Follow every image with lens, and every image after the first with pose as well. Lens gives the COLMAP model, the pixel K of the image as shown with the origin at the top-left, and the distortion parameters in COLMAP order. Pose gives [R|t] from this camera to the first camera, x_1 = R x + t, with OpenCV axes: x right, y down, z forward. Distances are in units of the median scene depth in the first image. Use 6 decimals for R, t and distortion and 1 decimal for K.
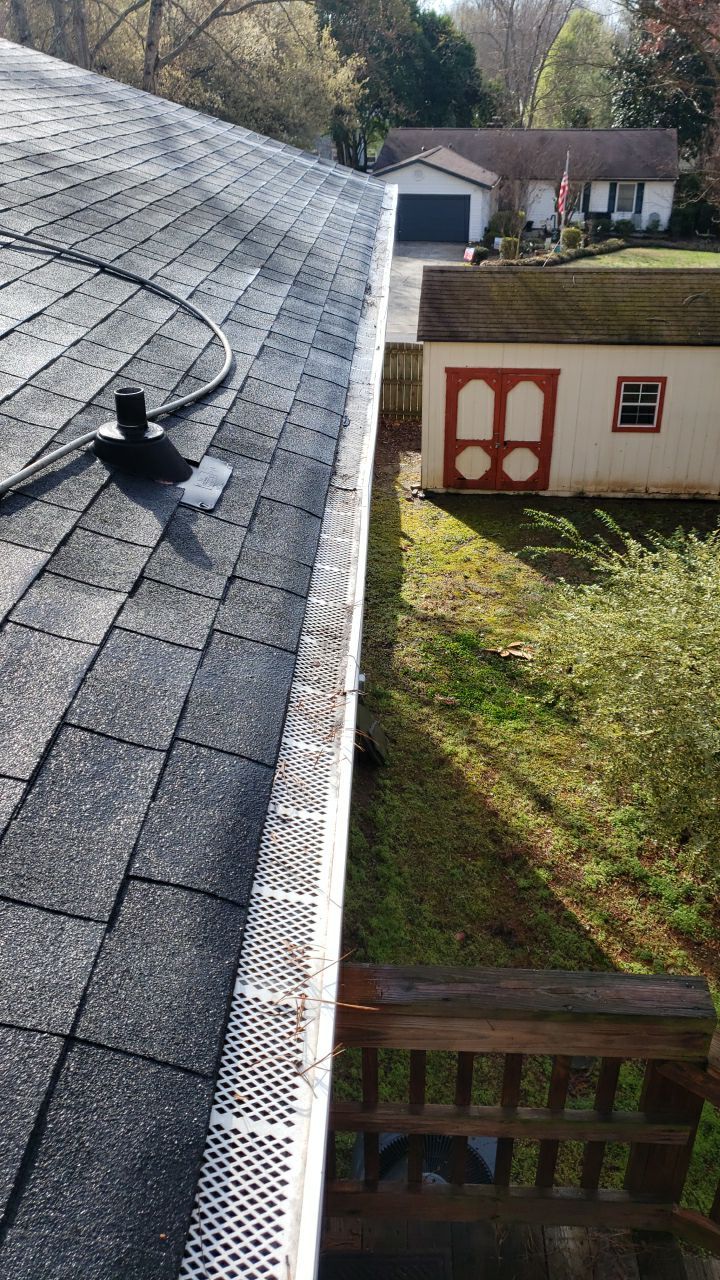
lens RADIAL K [[1006.8, 0, 369.9], [0, 1006.8, 635.4], [0, 0, 1]] dist [0.041922, -0.039841]
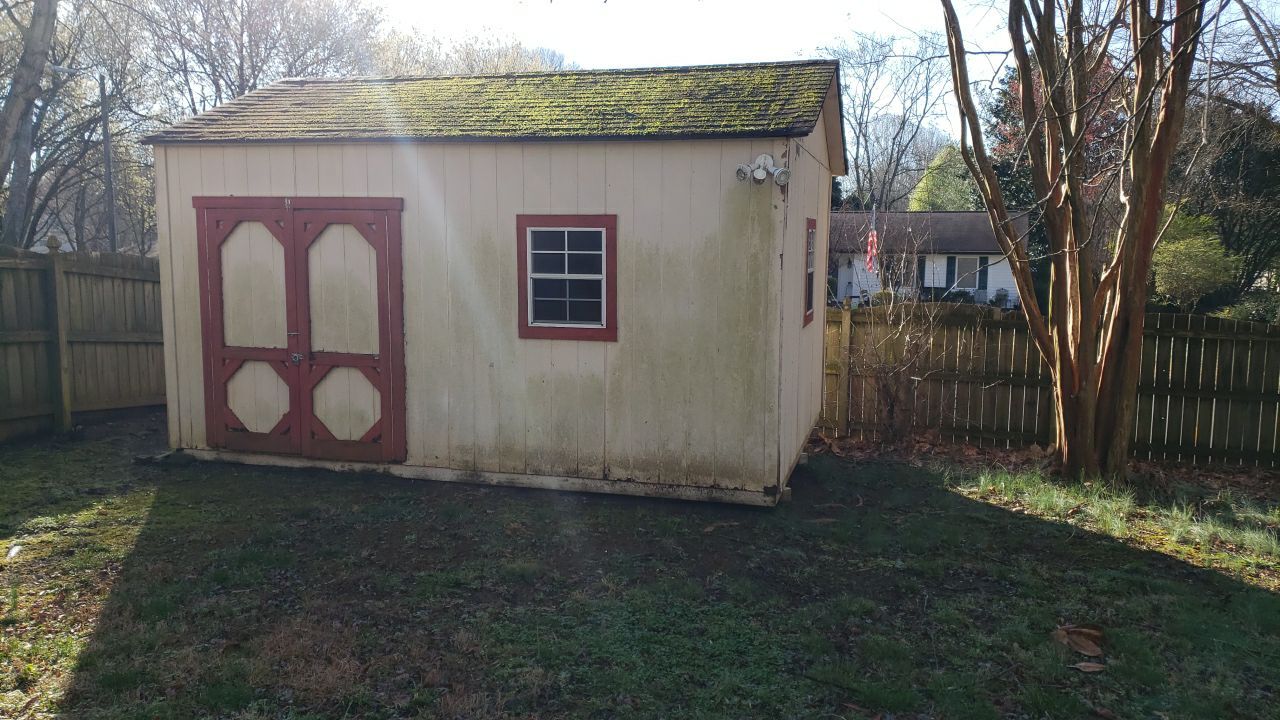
lens RADIAL K [[1006.8, 0, 654.6], [0, 1006.8, 392.9], [0, 0, 1]] dist [0.041922, -0.039841]
pose [[0.986910, 0.045869, -0.154610, 0.375951], [-0.097844, 0.932396, -0.347942, -0.025250], [0.128199, 0.358515, 0.924679, 0.601289]]
